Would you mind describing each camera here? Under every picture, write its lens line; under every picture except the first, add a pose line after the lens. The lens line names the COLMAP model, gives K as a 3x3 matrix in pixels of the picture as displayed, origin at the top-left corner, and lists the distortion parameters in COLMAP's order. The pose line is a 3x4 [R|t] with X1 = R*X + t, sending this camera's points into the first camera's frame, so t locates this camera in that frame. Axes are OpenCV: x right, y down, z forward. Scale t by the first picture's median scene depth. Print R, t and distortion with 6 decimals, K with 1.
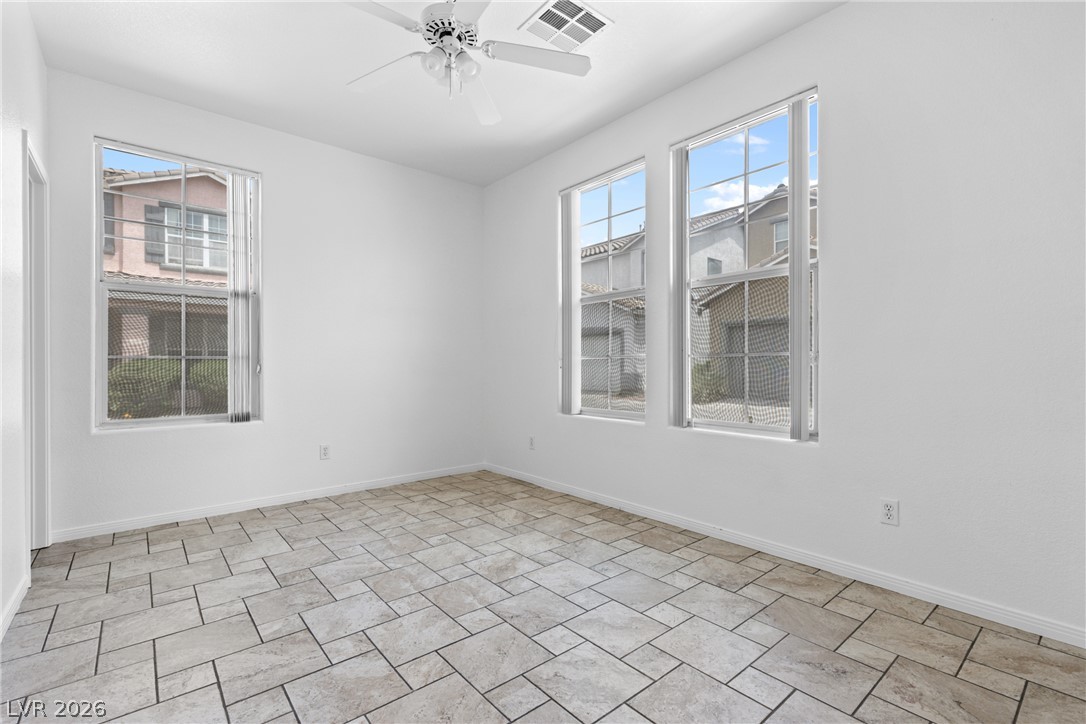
lens RADIAL K [[491.7, 0, 546.7], [0, 491.7, 368.2], [0, 0, 1]] dist [0.006723, 0.000291]
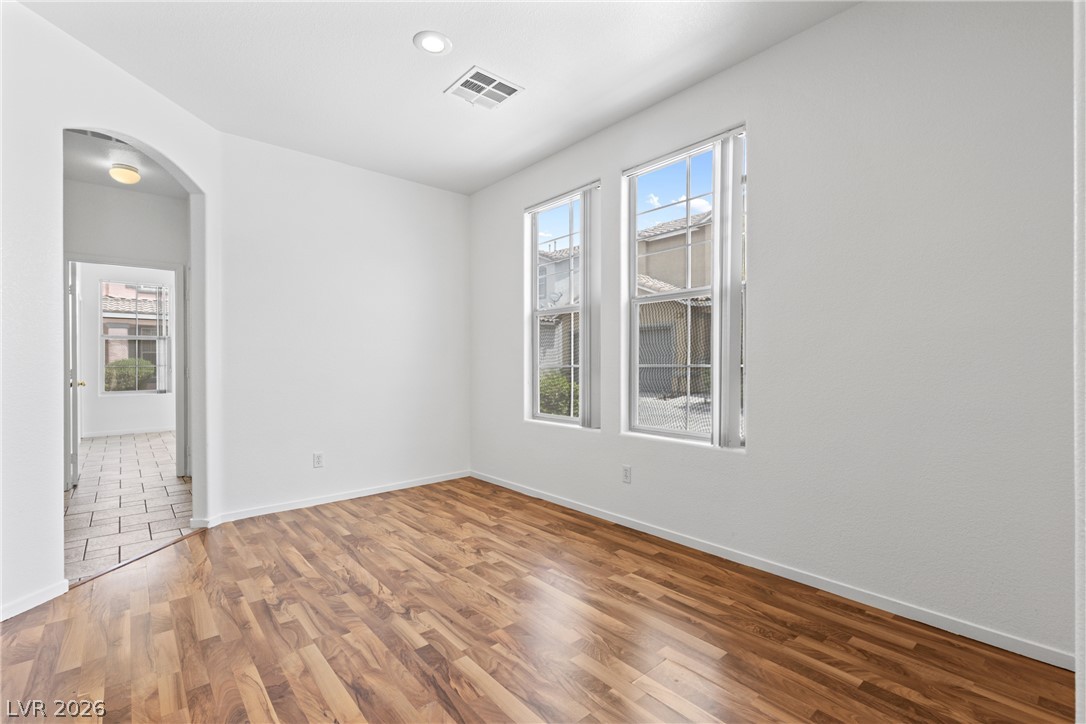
lens RADIAL K [[500.4, 0, 542.1], [0, 500.4, 371.0], [0, 0, 1]] dist [-0.002381, -0.000567]
pose [[0.999799, 0.016292, 0.011689, 0.178618], [-0.016157, 0.999802, -0.011605, 0.000587], [-0.011876, 0.011414, 0.999864, -0.214413]]
